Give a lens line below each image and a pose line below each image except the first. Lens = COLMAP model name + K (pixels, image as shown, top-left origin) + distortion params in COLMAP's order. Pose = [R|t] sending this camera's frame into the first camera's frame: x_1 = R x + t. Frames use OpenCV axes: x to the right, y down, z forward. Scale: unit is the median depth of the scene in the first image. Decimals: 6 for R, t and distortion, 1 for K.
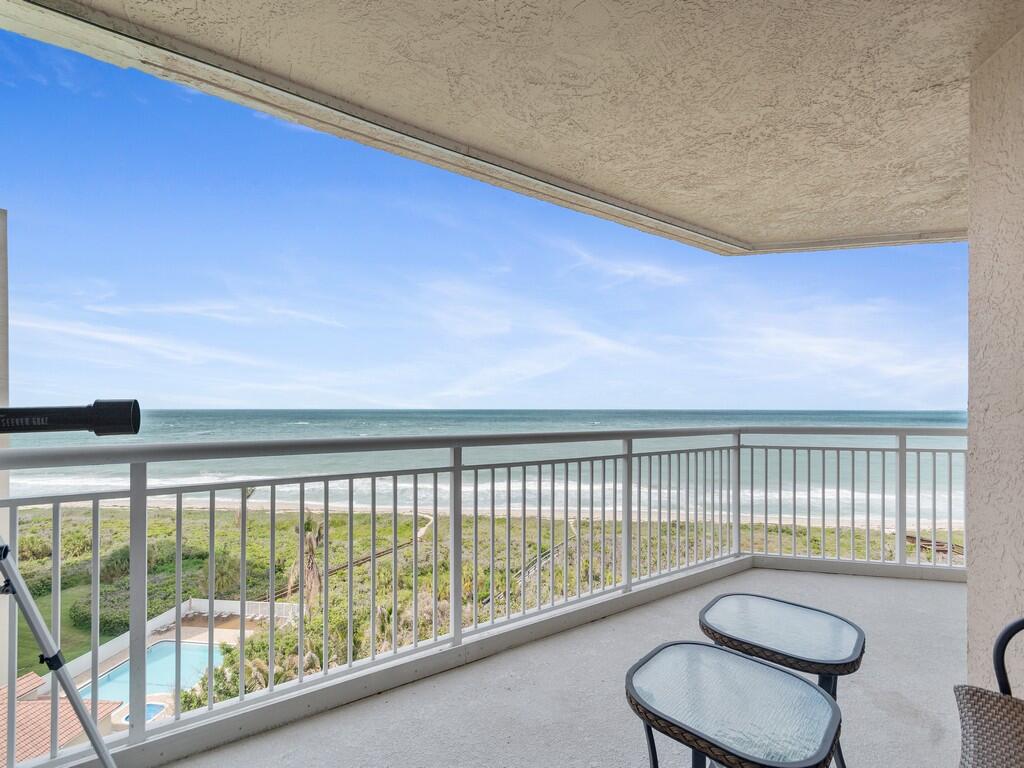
lens RADIAL K [[486.6, 0, 511.1], [0, 486.6, 408.9], [0, 0, 1]] dist [0.001092, -0.007382]
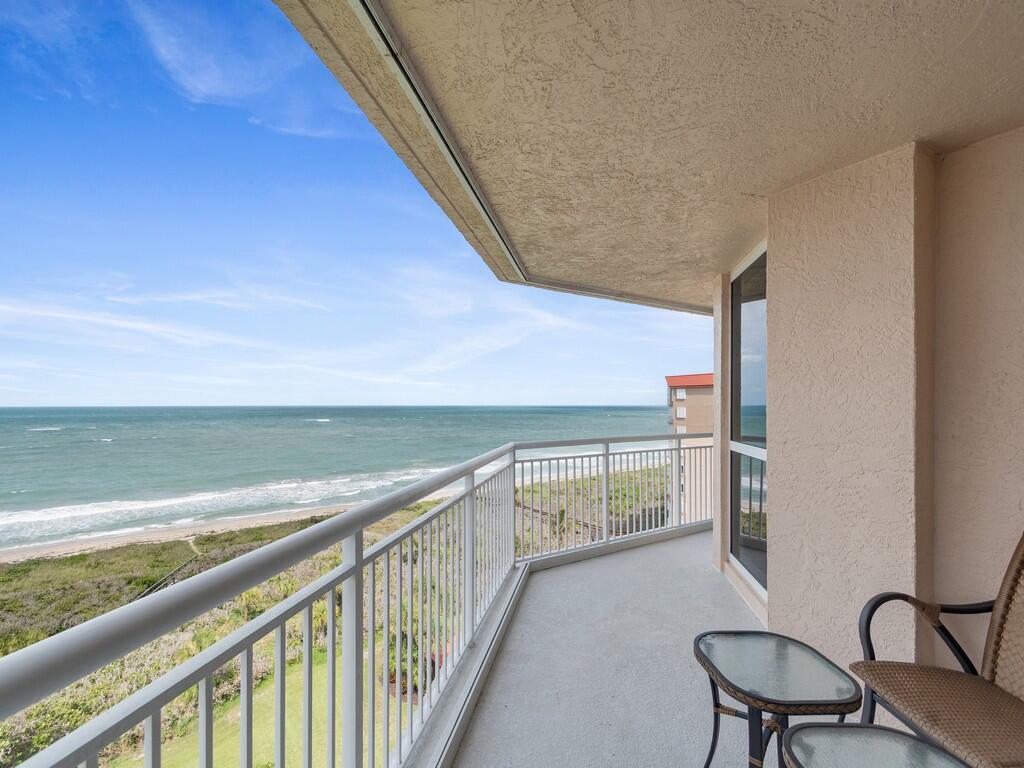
lens RADIAL K [[448.9, 0, 493.8], [0, 448.9, 397.4], [0, 0, 1]] dist [-0.001269, -0.000820]
pose [[0.711684, 0.006038, 0.702474, -0.377555], [-0.000216, 0.999965, -0.008376, -0.085712], [-0.702500, 0.005809, 0.711660, 0.495638]]
